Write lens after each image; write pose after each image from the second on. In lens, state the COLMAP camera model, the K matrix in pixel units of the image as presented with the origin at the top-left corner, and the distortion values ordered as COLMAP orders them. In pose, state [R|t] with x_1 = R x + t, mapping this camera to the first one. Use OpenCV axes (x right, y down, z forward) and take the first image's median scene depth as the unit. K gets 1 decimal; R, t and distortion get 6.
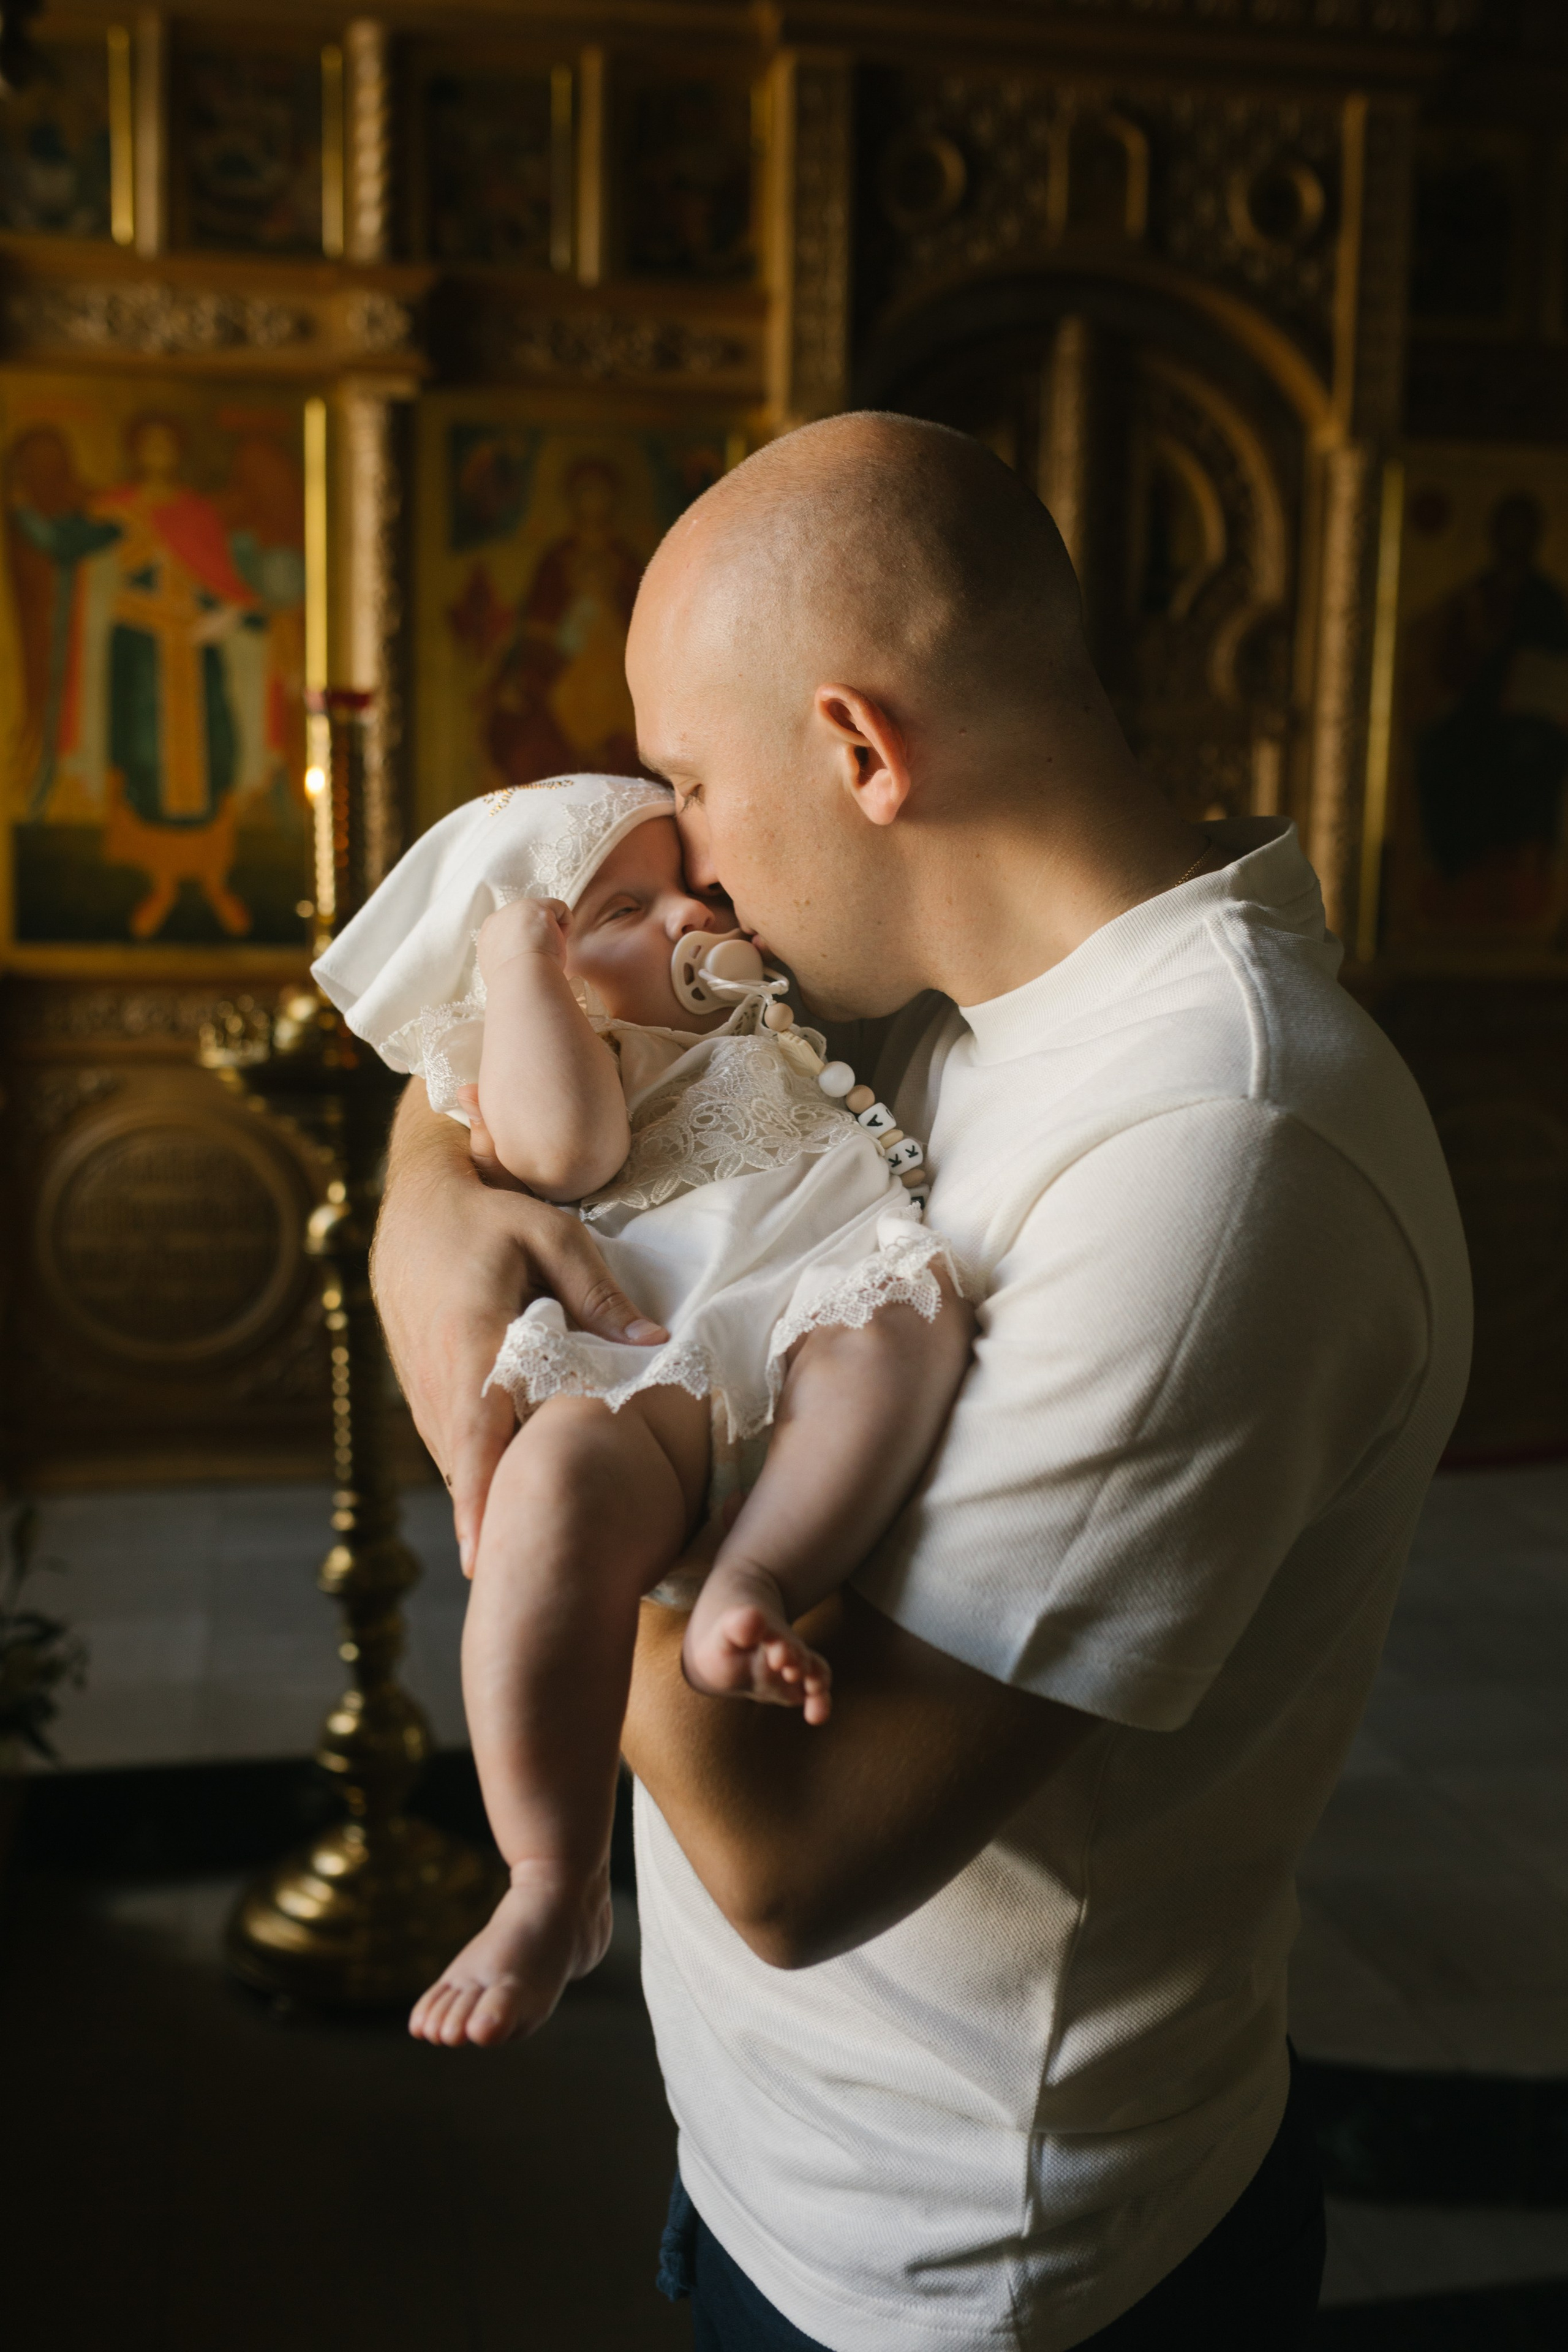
lens RADIAL K [[2375.4, 0, 781.5], [0, 2375.4, 1133.0], [0, 0, 1]] dist [-0.003416, 0.004065]
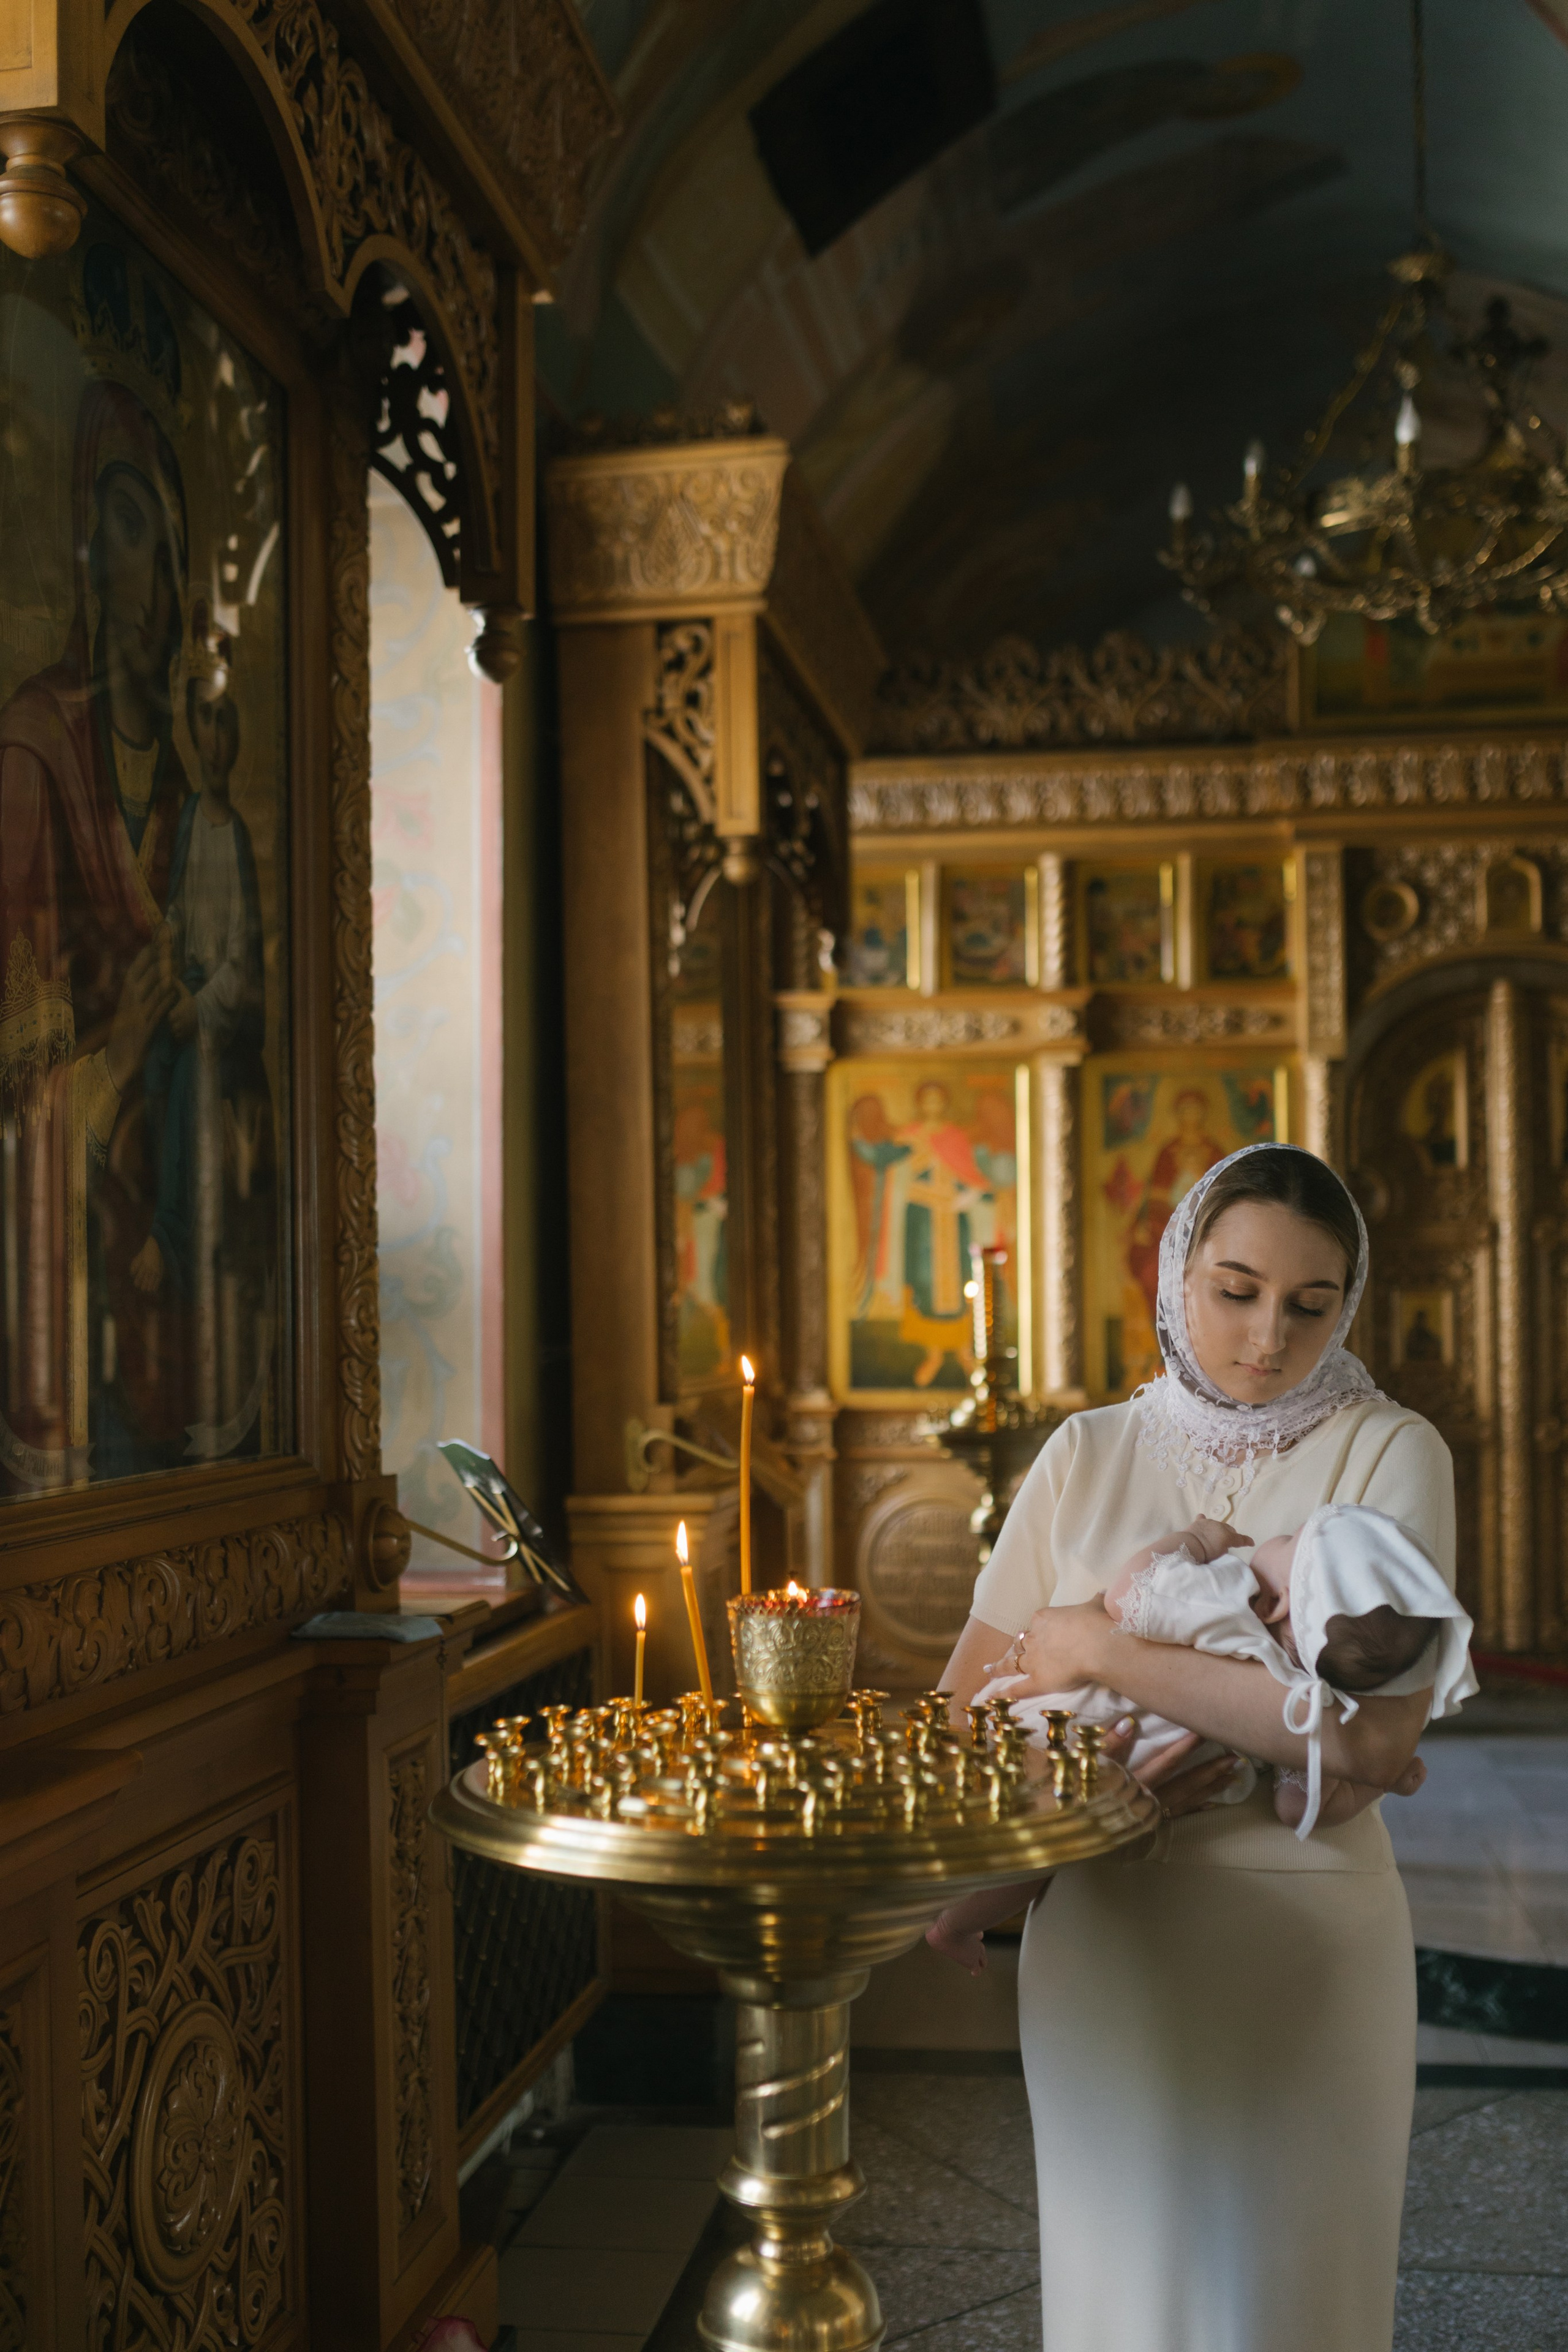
lens RADIAL K [[2402.3, 0, 783.8], [0, 2402.3, 1225.6], [0, 0, 1]] dist [0.003299, 0.011825]
pose [[0.934825, -0.037419, -0.353132, 0.245117], [-0.022659, 0.986121, -0.164476, 0.088235], [0.354385, 0.161758, 0.921002, -0.619566]]
